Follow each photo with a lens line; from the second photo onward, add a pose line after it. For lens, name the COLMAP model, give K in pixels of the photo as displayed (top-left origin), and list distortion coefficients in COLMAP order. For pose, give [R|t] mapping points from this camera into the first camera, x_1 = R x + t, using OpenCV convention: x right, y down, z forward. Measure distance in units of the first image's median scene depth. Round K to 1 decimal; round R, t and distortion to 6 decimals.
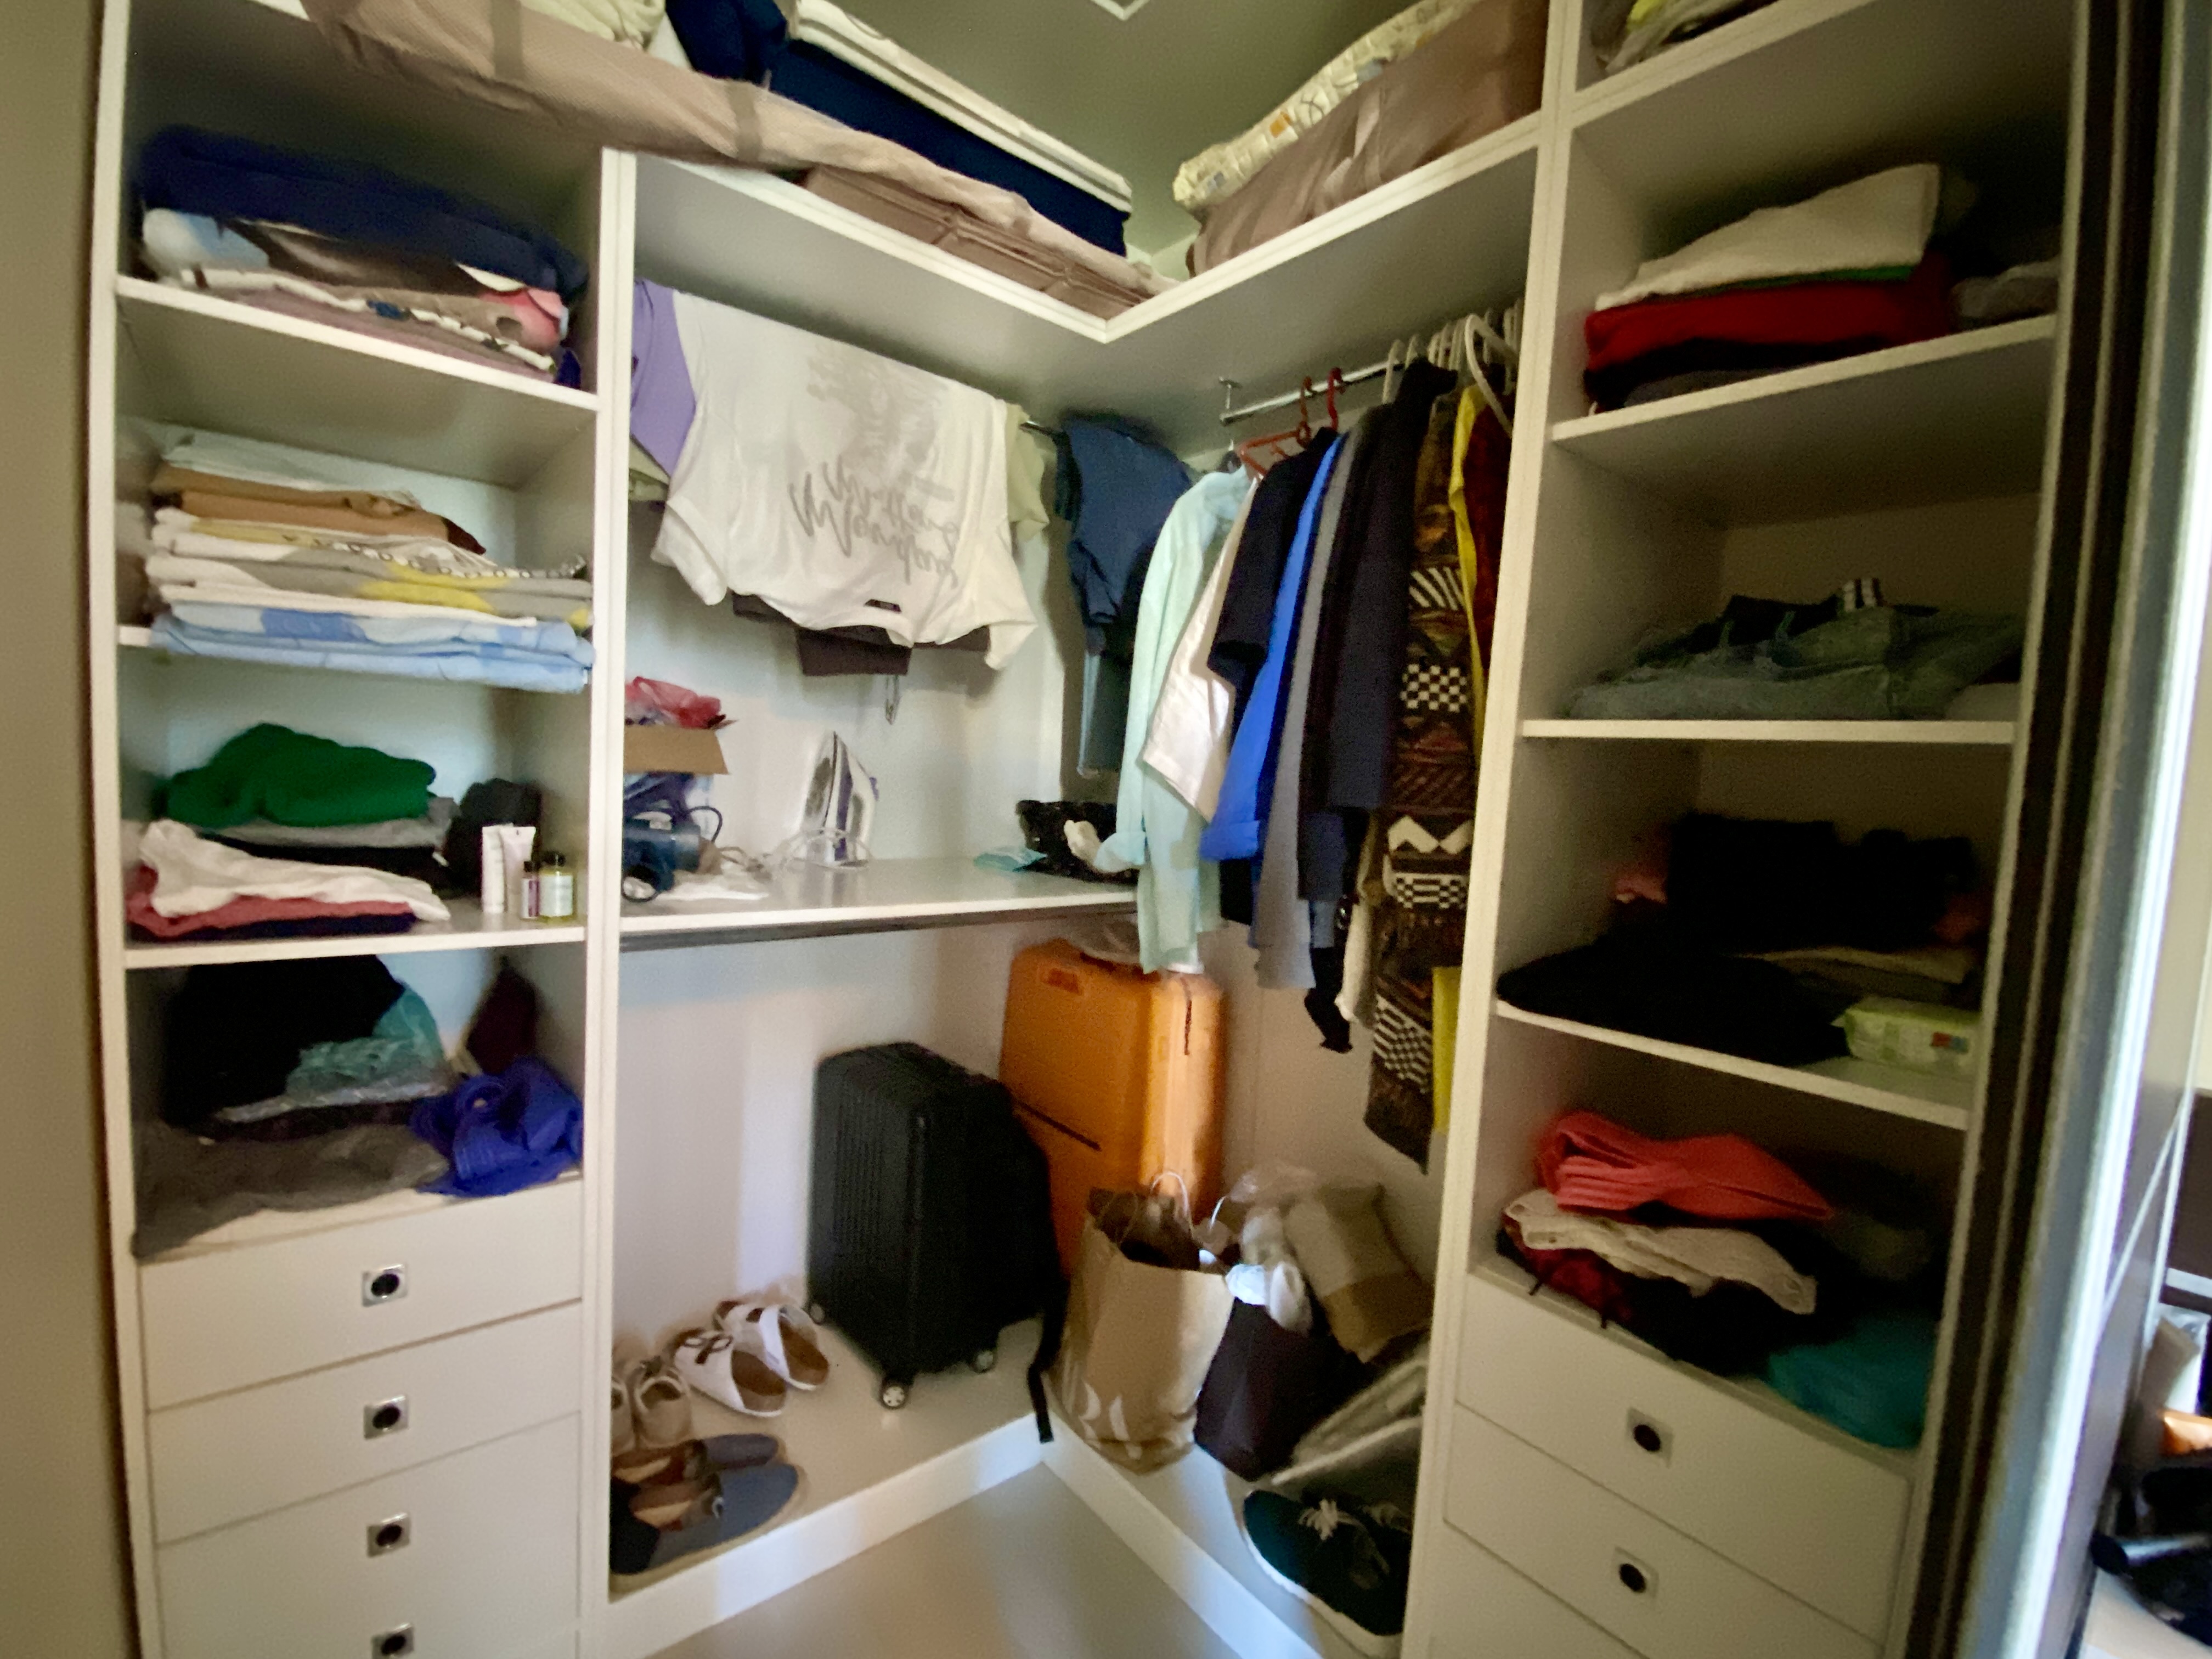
lens RADIAL K [[976.5, 0, 1103.1], [0, 976.5, 846.7], [0, 0, 1]] dist [0.020330, -0.020855]
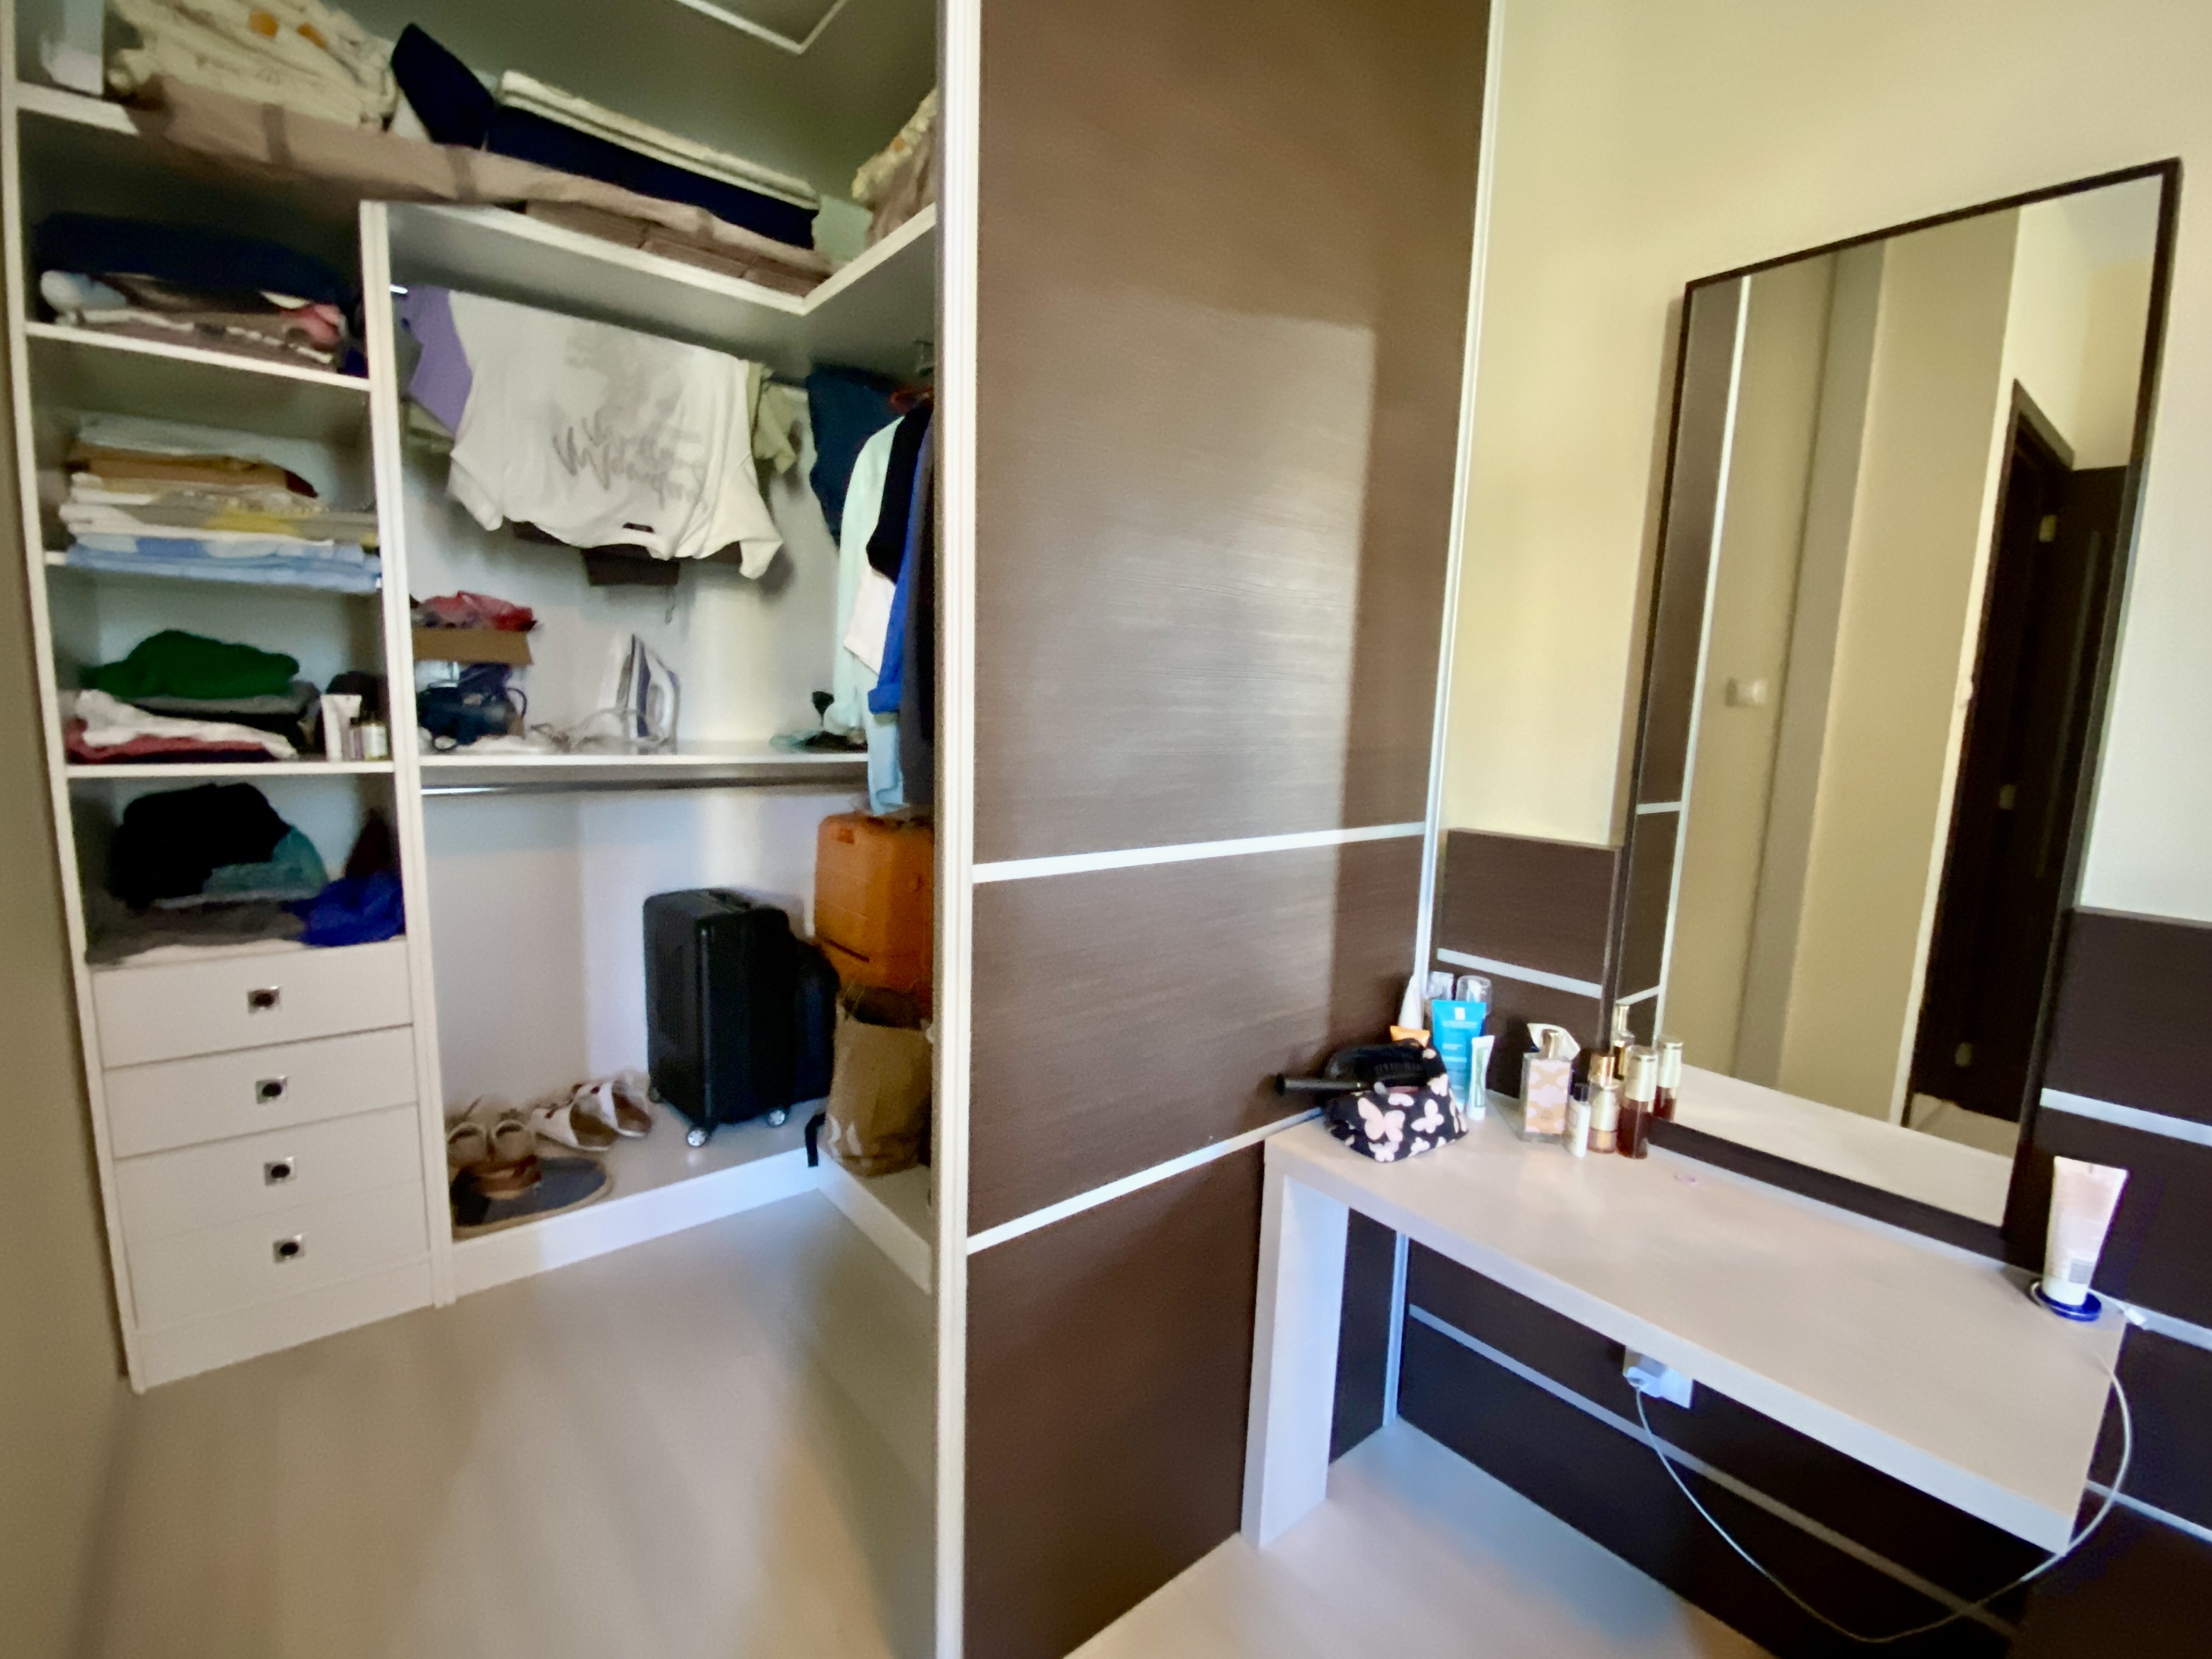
lens RADIAL K [[981.2, 0, 1101.4], [0, 981.2, 843.4], [0, 0, 1]] dist [0.024365, -0.022309]
pose [[0.999538, -0.030039, -0.004573, 0.475871], [0.030252, 0.997885, 0.057533, 0.141937], [0.002835, -0.057645, 0.998333, -0.410296]]
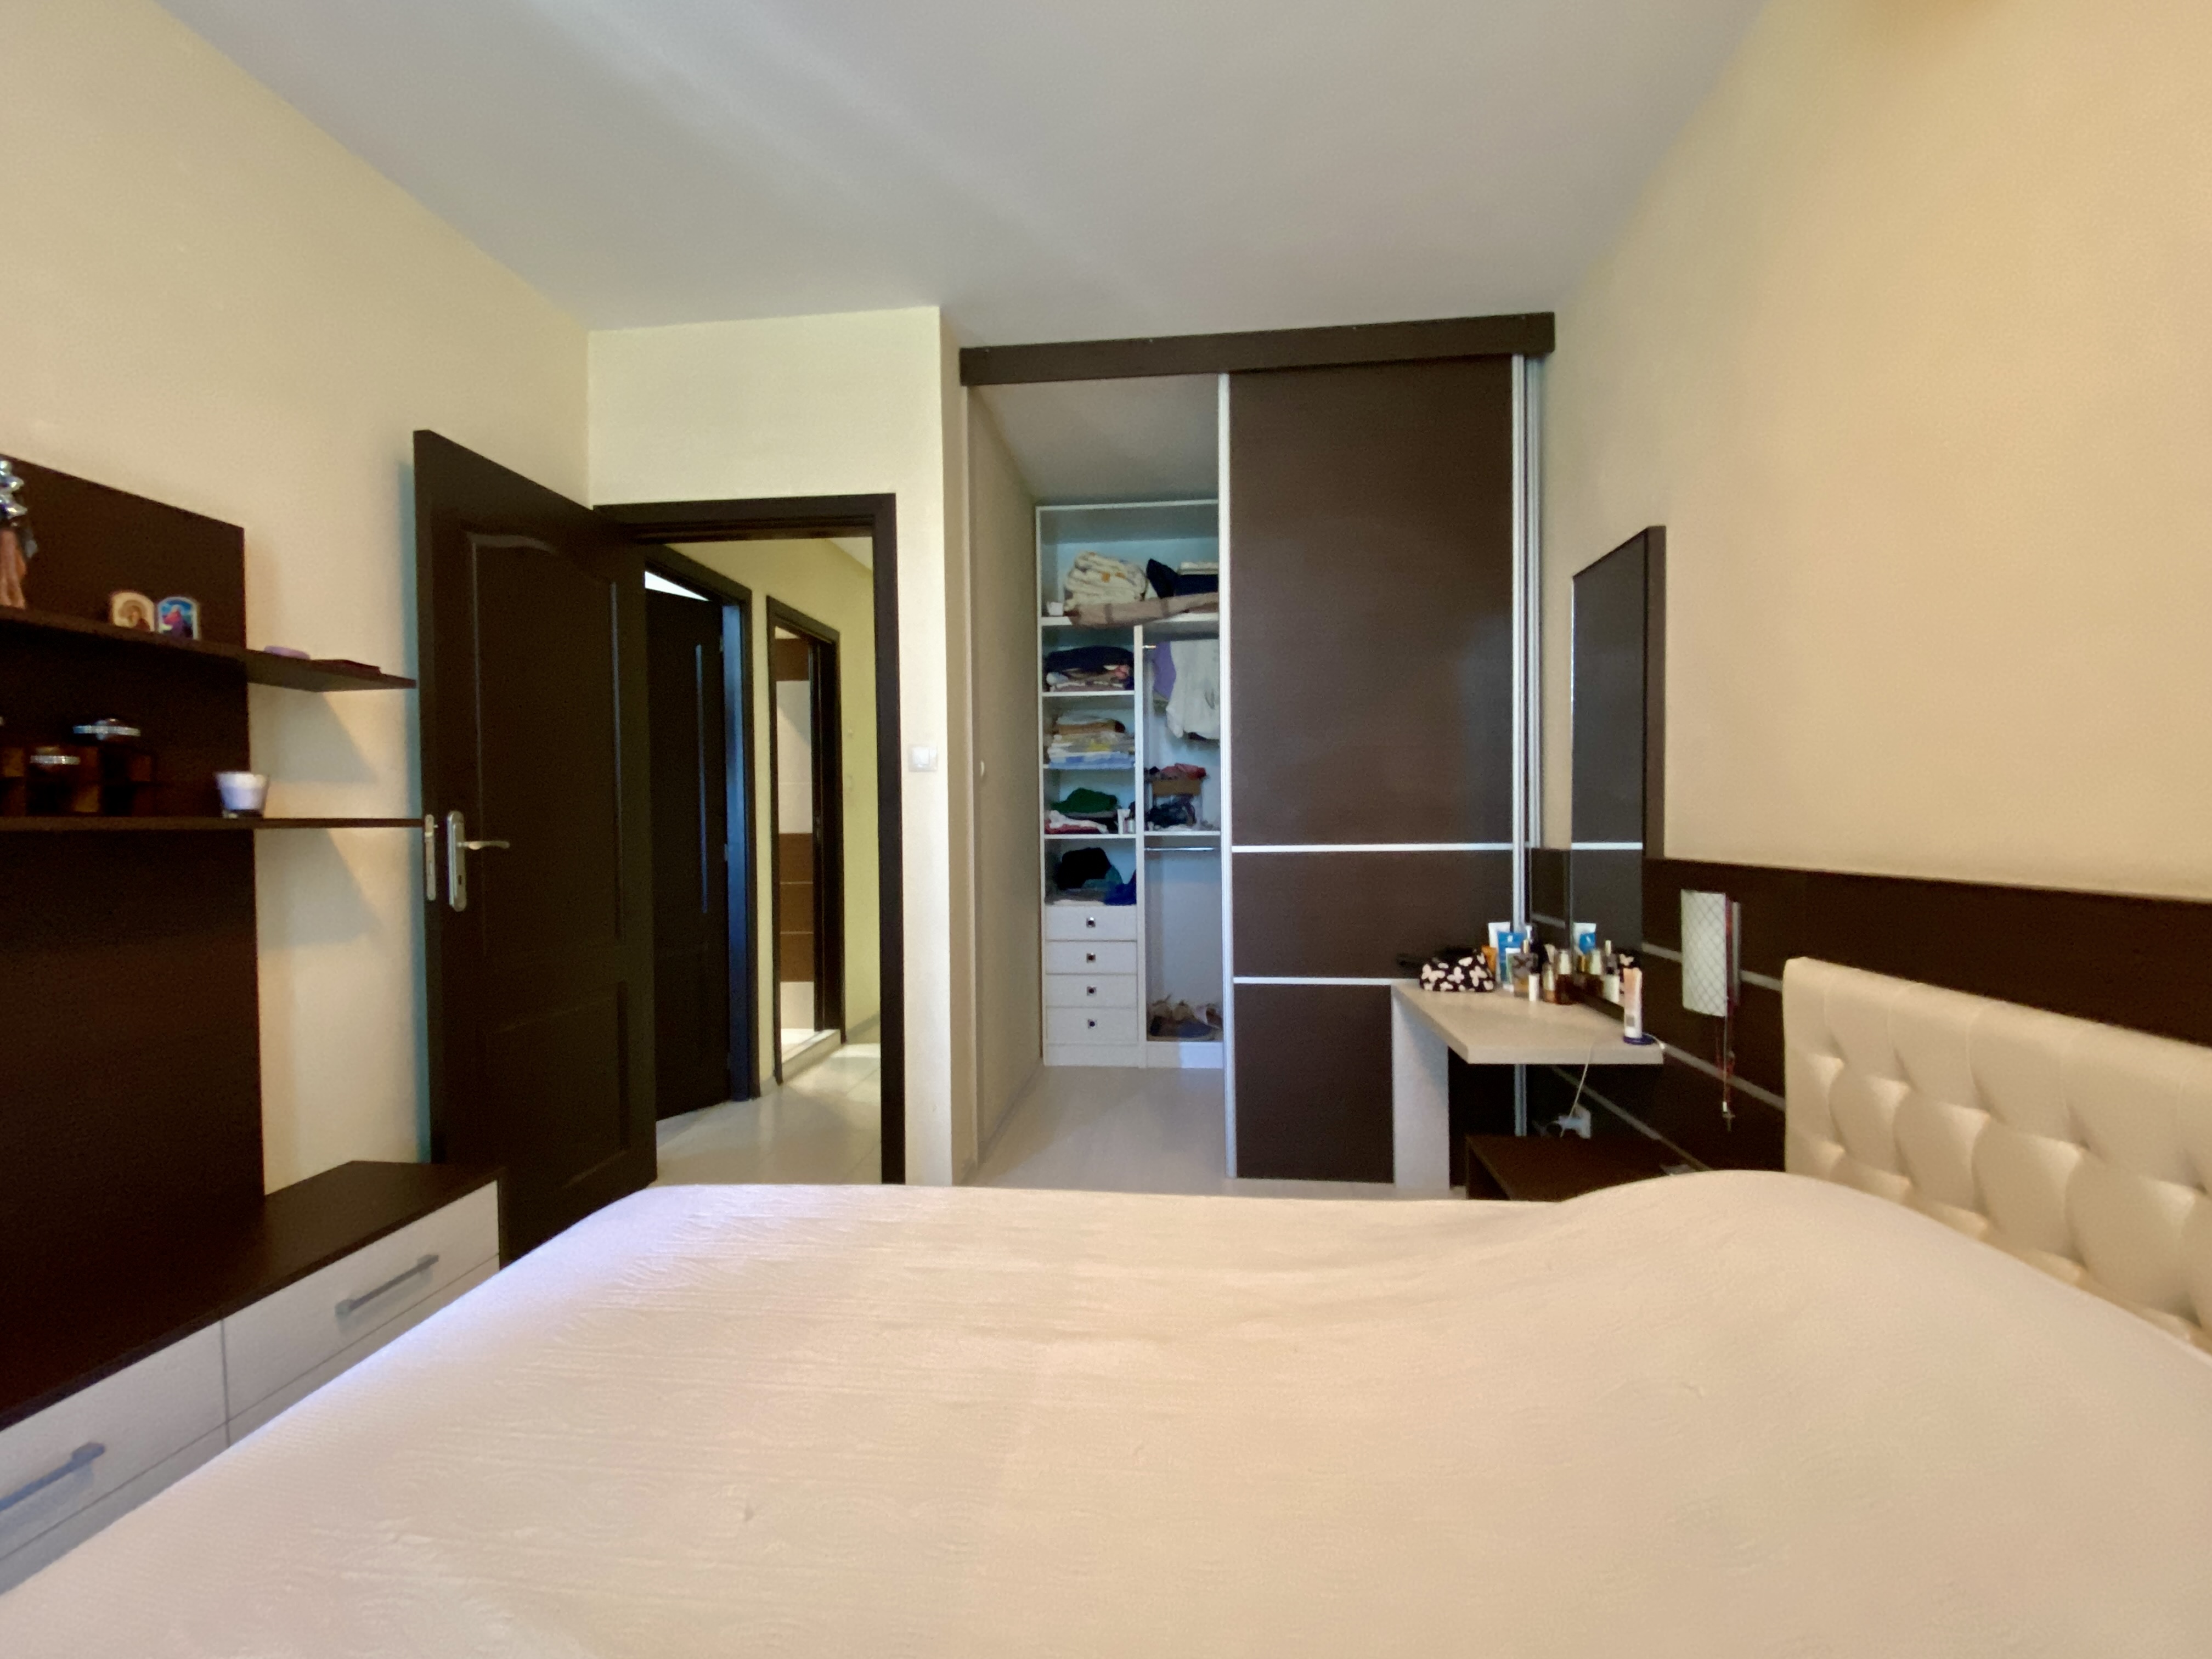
lens RADIAL K [[981.2, 0, 1101.4], [0, 981.2, 843.4], [0, 0, 1]] dist [0.024365, -0.022309]
pose [[0.706056, -0.052906, -0.706177, 1.831760], [-0.006901, 0.996644, -0.081568, 0.392307], [0.708122, 0.062466, 0.703321, -1.538550]]
